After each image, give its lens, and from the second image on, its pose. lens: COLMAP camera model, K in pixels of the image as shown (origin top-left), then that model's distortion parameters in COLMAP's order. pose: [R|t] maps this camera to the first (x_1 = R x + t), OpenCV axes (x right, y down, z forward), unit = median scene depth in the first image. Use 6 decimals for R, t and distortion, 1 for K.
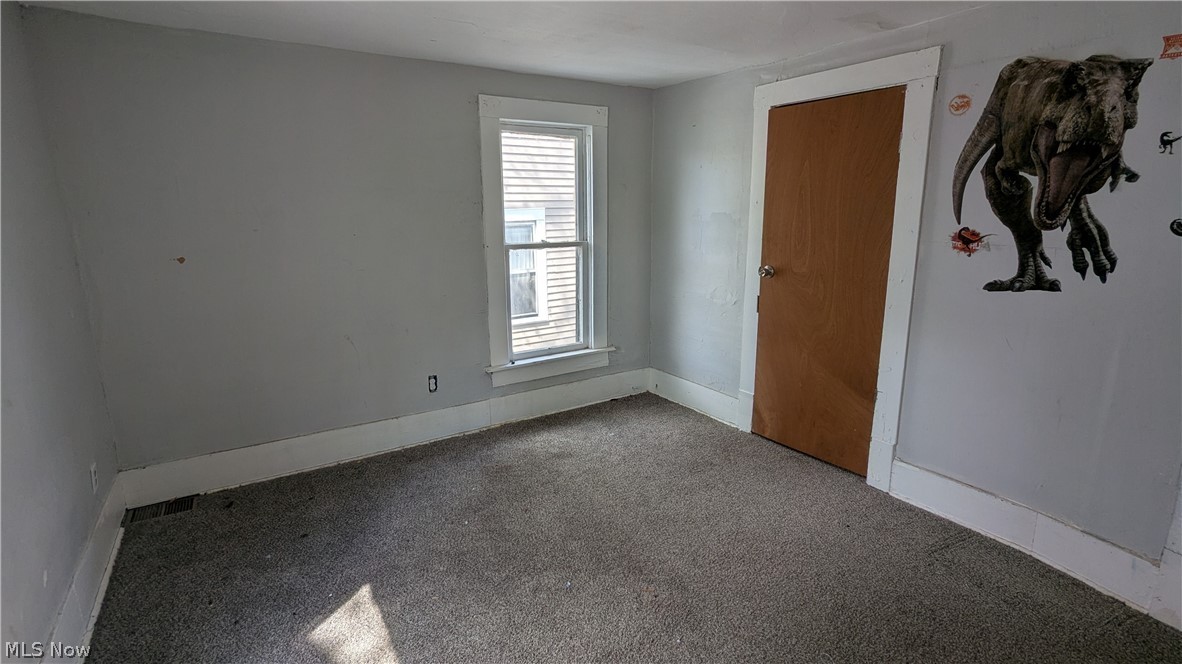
lens RADIAL K [[556.7, 0, 591.0], [0, 556.7, 332.0], [0, 0, 1]] dist [-0.001301, -0.000298]
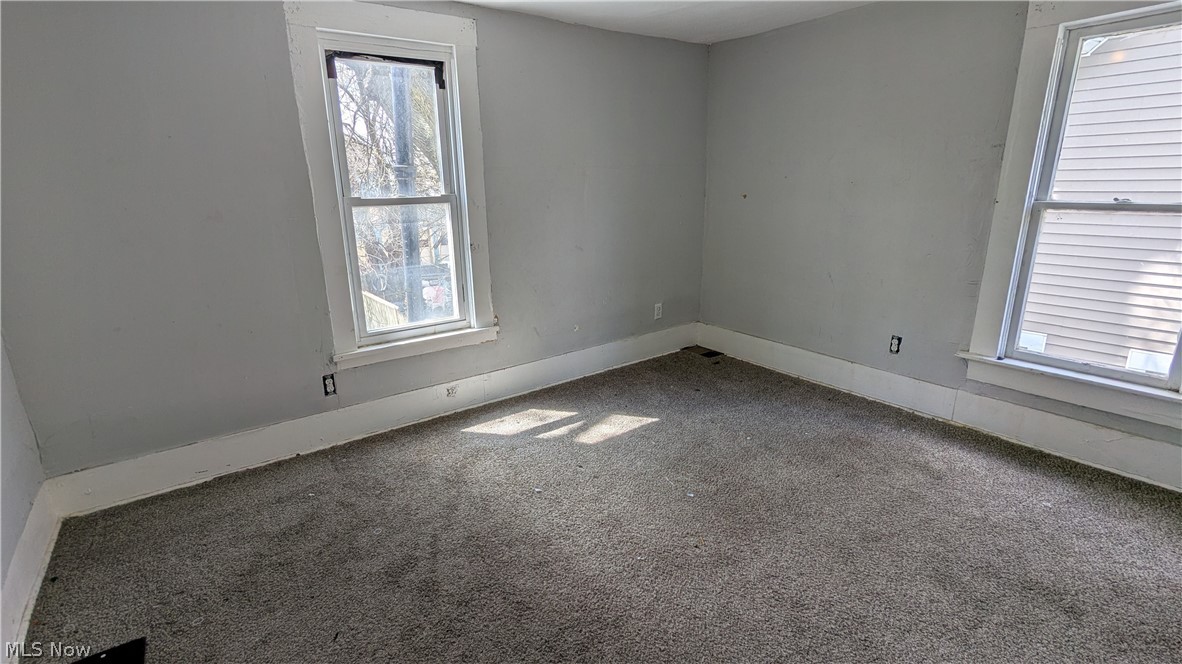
lens RADIAL K [[556.7, 0, 591.0], [0, 556.7, 332.0], [0, 0, 1]] dist [-0.001301, -0.000298]
pose [[0.062928, 0.275594, -0.959212, 0.592127], [-0.197532, 0.945543, 0.258708, -0.071032], [0.978275, 0.173196, 0.113940, 0.386417]]
